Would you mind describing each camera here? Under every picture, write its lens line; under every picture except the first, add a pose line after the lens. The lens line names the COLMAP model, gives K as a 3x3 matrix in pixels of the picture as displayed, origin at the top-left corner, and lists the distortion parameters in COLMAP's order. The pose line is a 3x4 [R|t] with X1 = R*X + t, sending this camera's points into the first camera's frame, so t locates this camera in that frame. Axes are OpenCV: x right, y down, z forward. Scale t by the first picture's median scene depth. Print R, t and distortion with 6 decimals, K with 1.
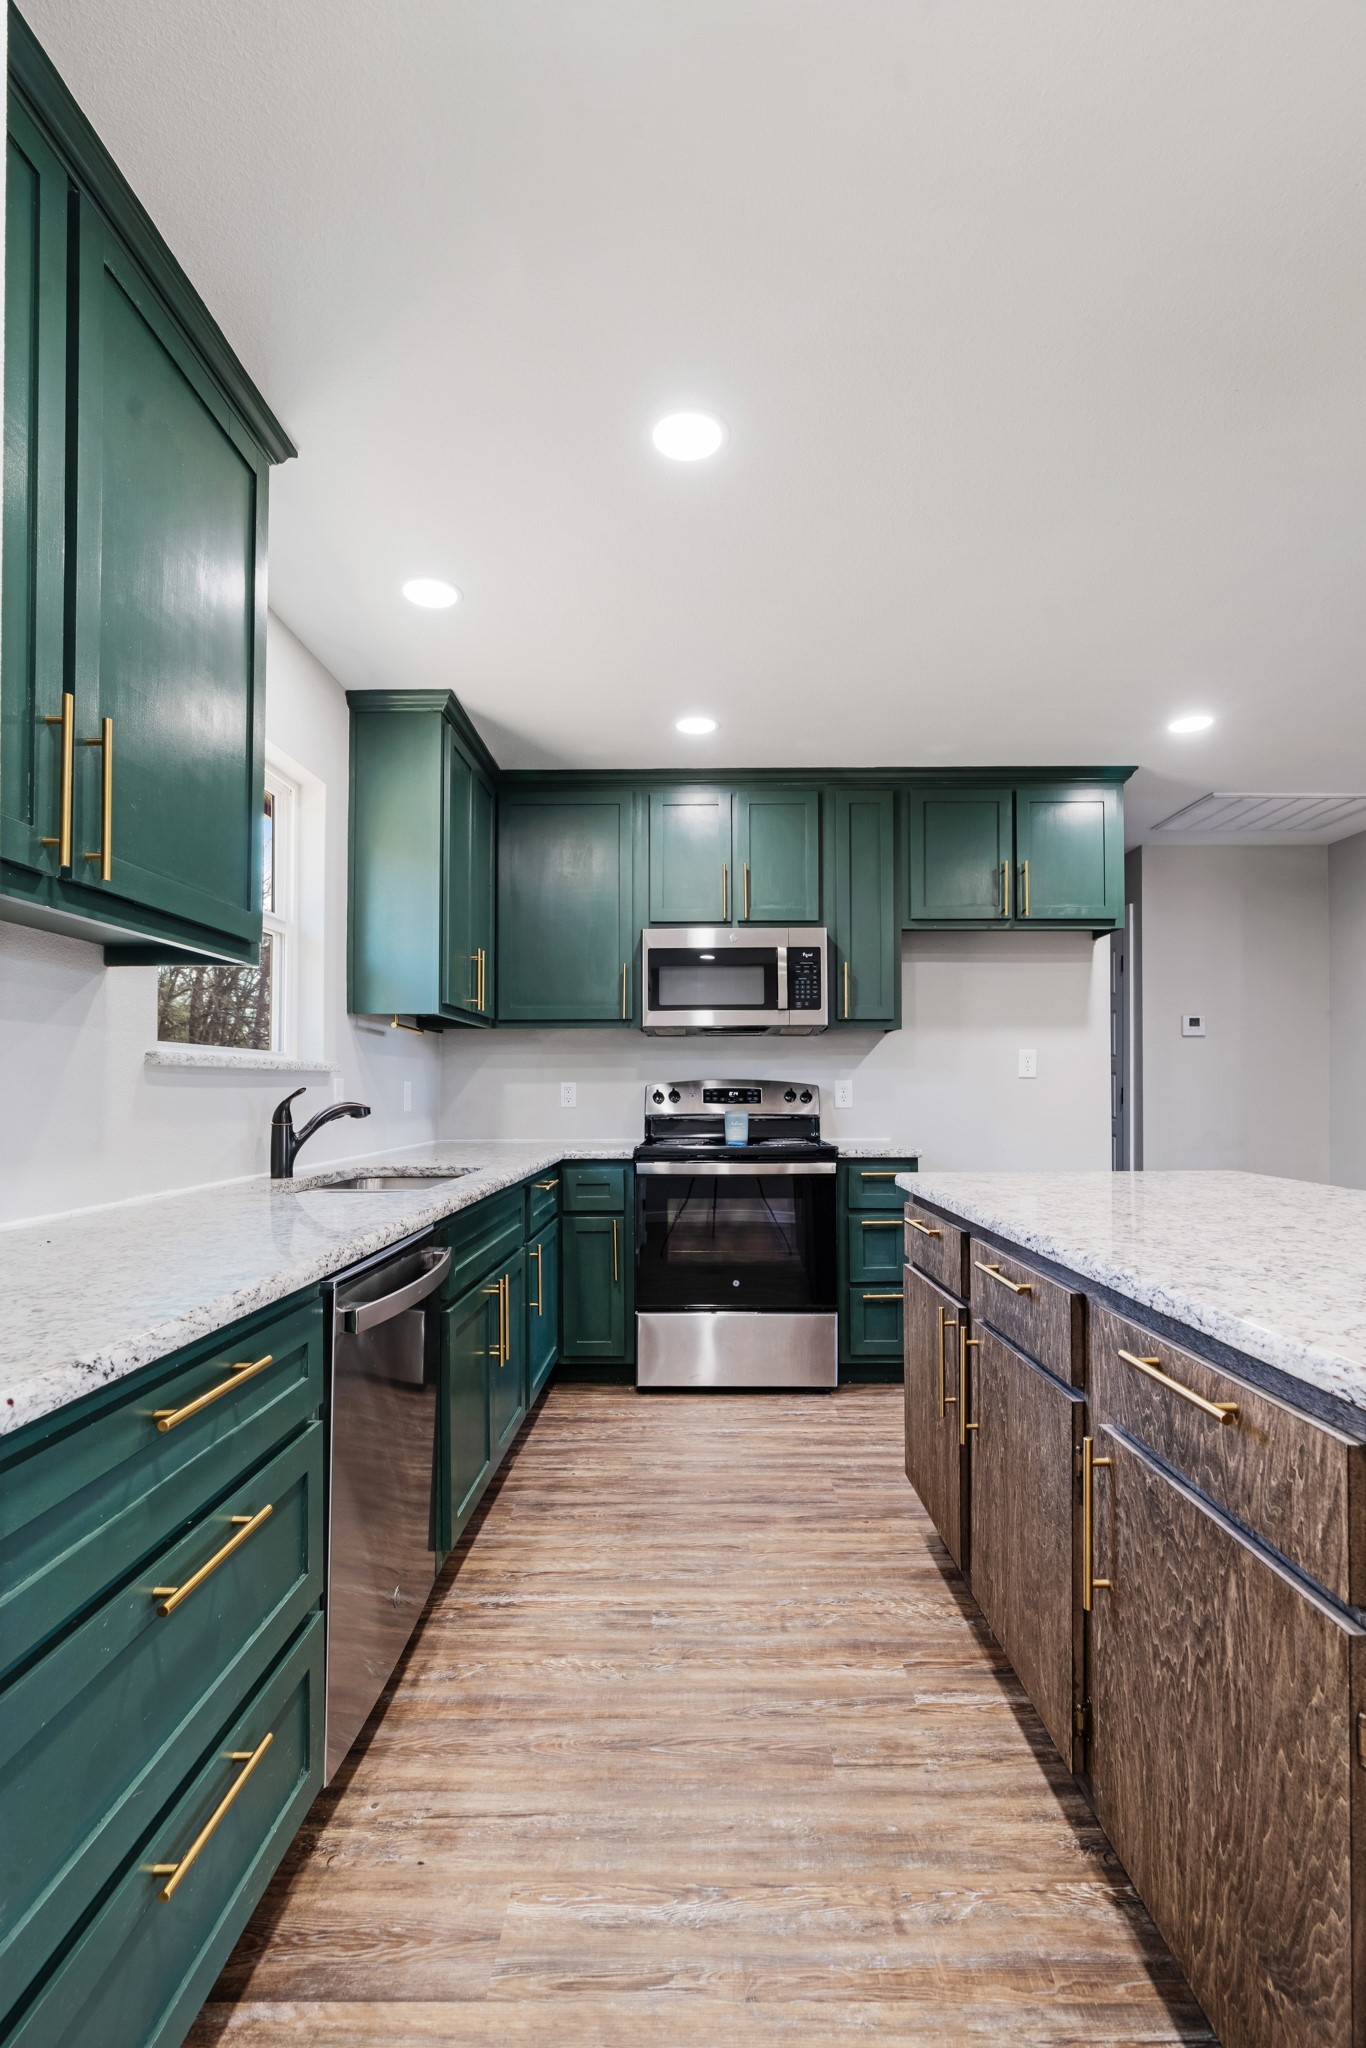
lens RADIAL K [[923.1, 0, 656.2], [0, 923.1, 1087.8], [0, 0, 1]] dist [-0.009452, 0.004853]
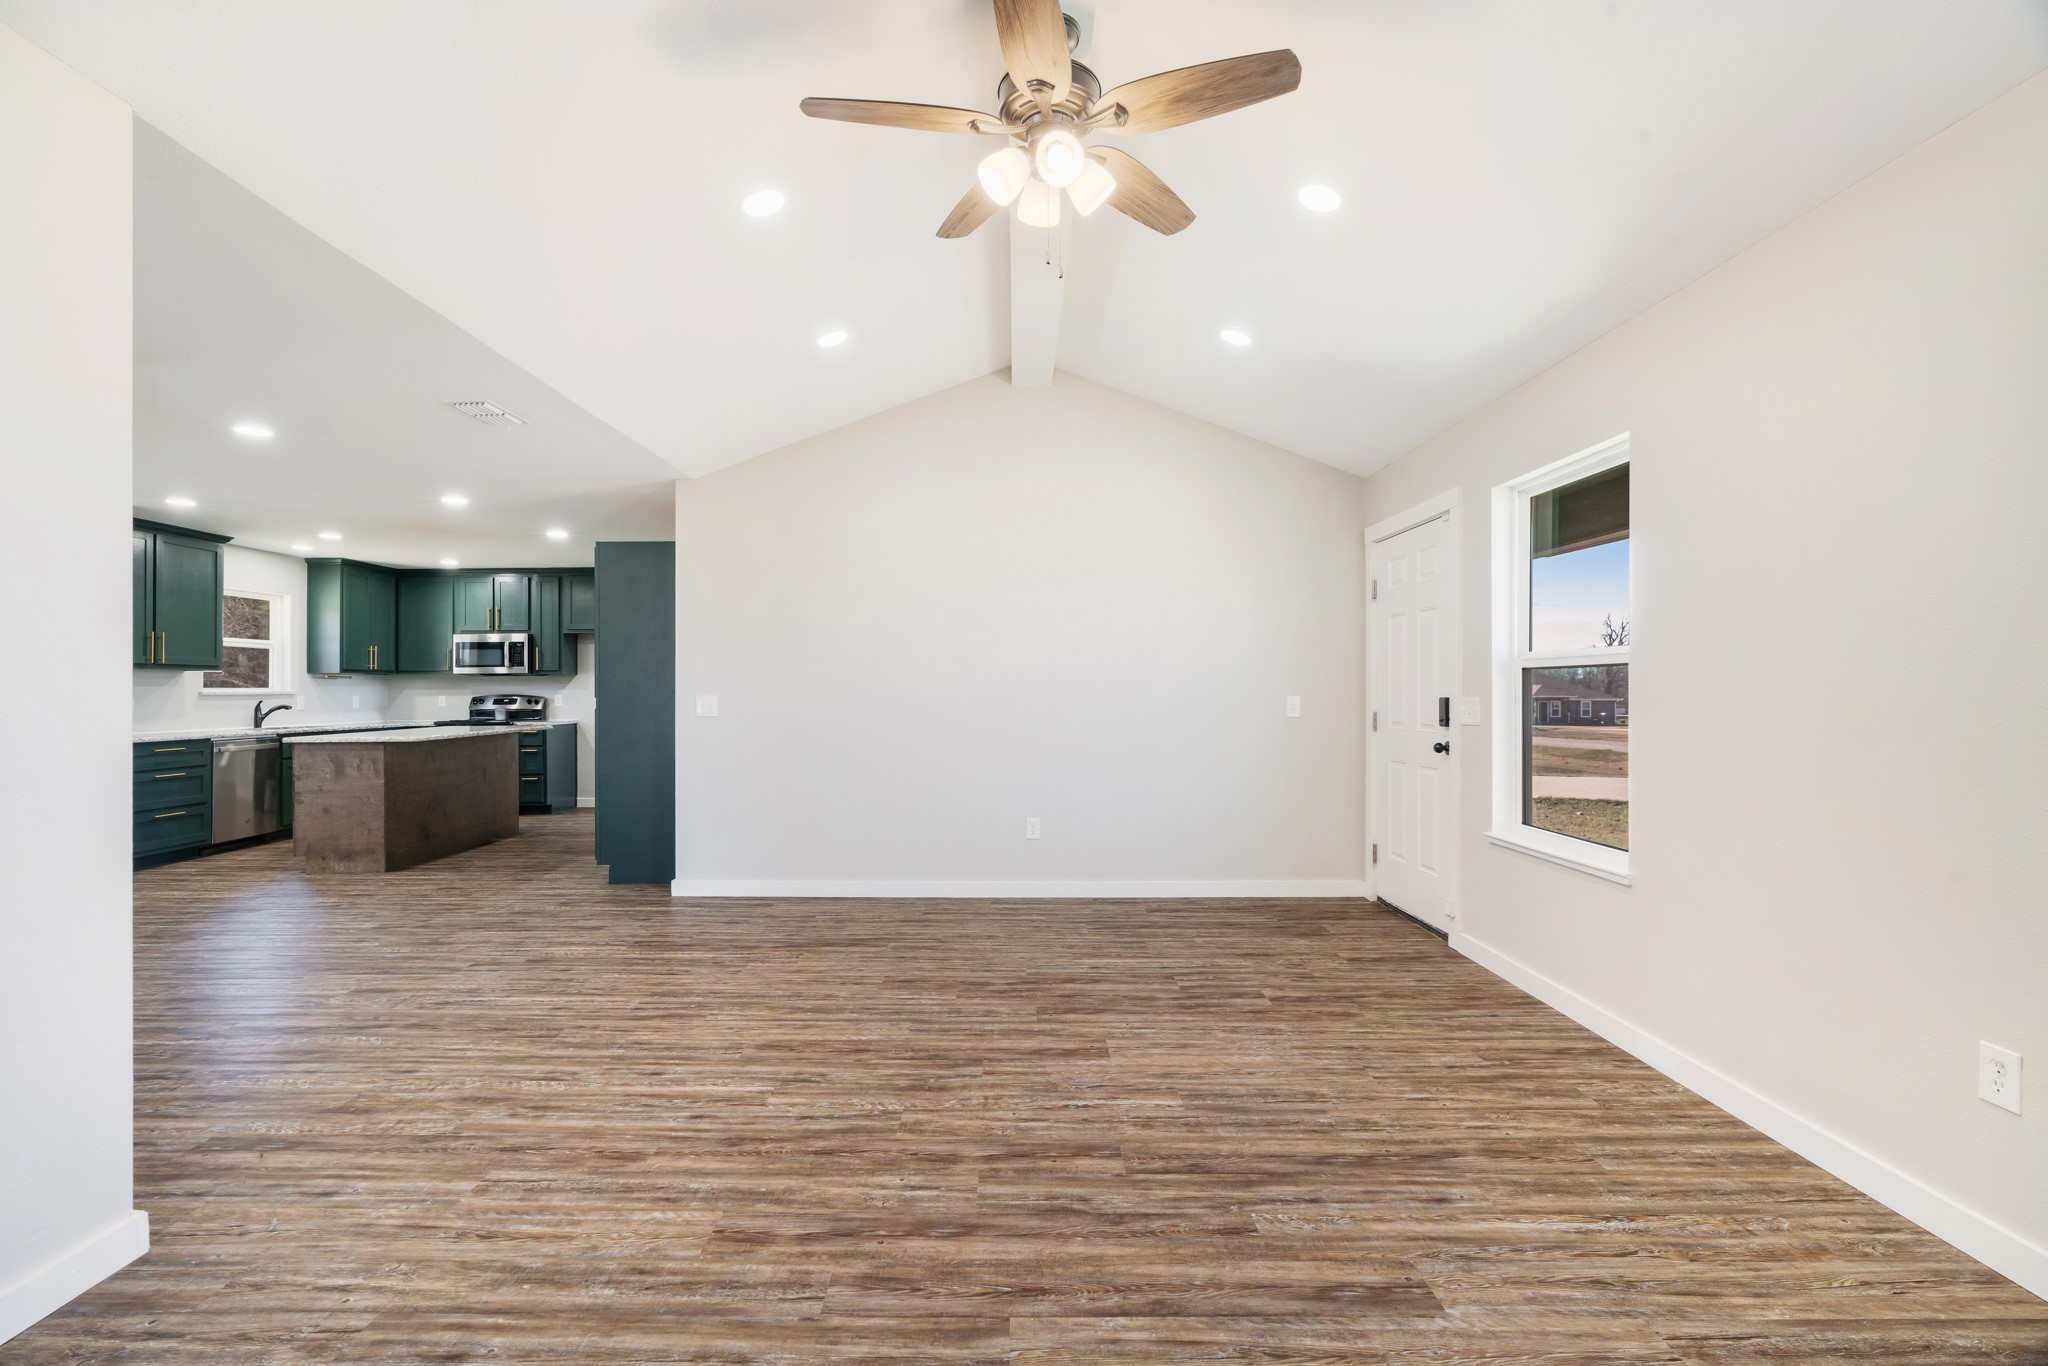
lens RADIAL K [[923.1, 0, 1010.5], [0, 923.1, 694.4], [0, 0, 1]] dist [-0.009452, 0.004853]
pose [[0.999943, 0.000163, 0.010685, 1.688638], [-0.000259, 0.999960, 0.008977, -0.037842], [-0.010683, -0.008979, 0.999903, -1.732893]]
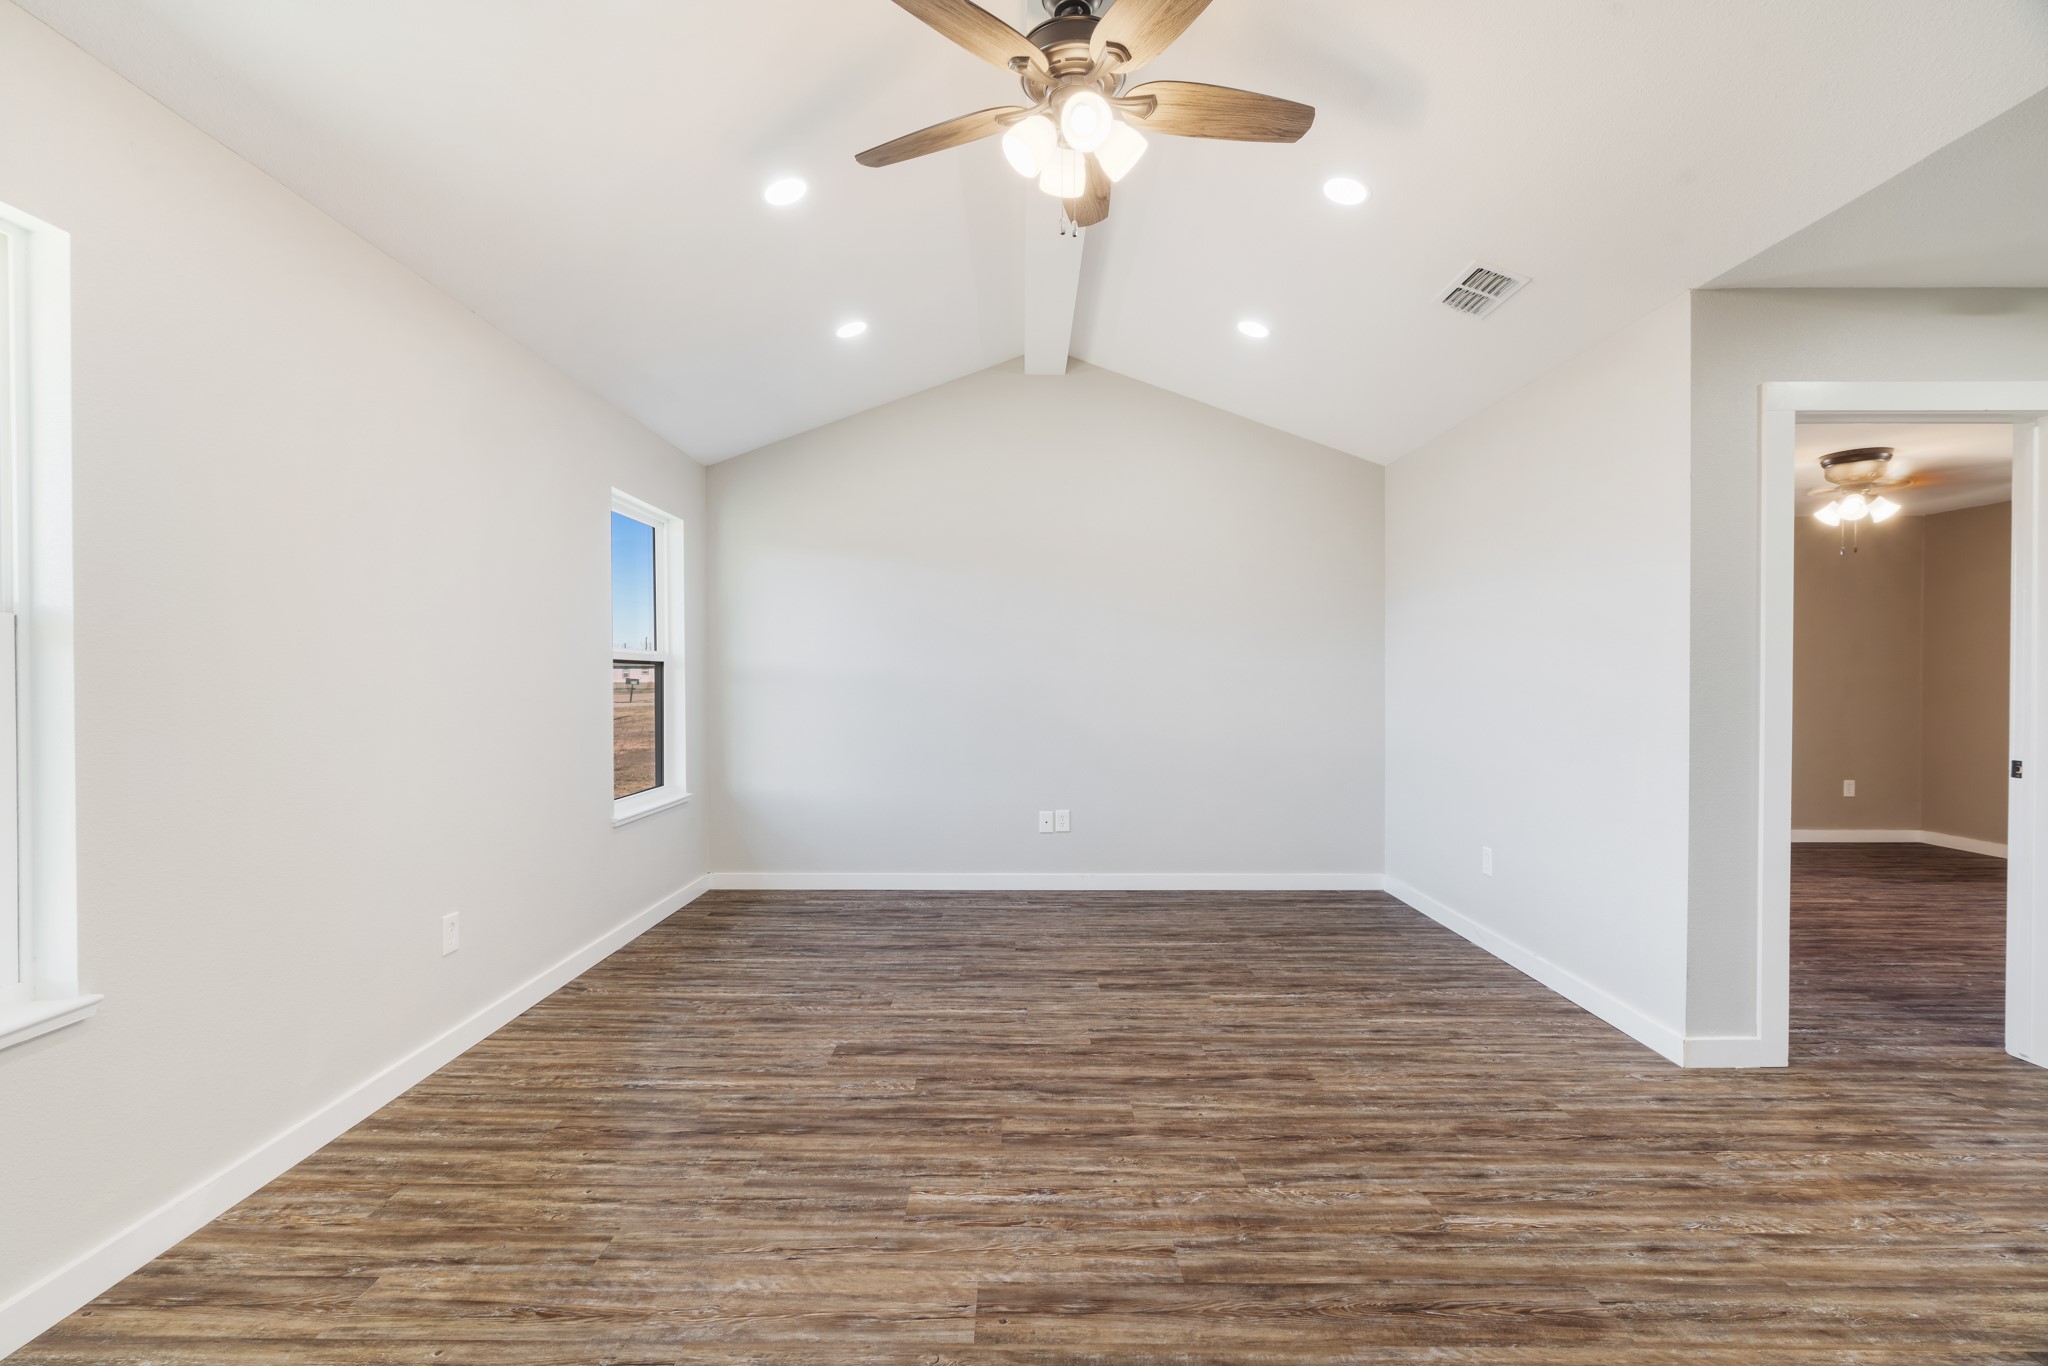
lens RADIAL K [[923.1, 0, 1009.9], [0, 923.1, 691.5], [0, 0, 1]] dist [-0.009452, 0.004853]
pose [[-0.999987, -0.002131, -0.004725, 1.786160], [-0.002169, 0.999966, 0.007970, -0.034395], [0.004708, 0.007980, -0.999957, -0.192820]]
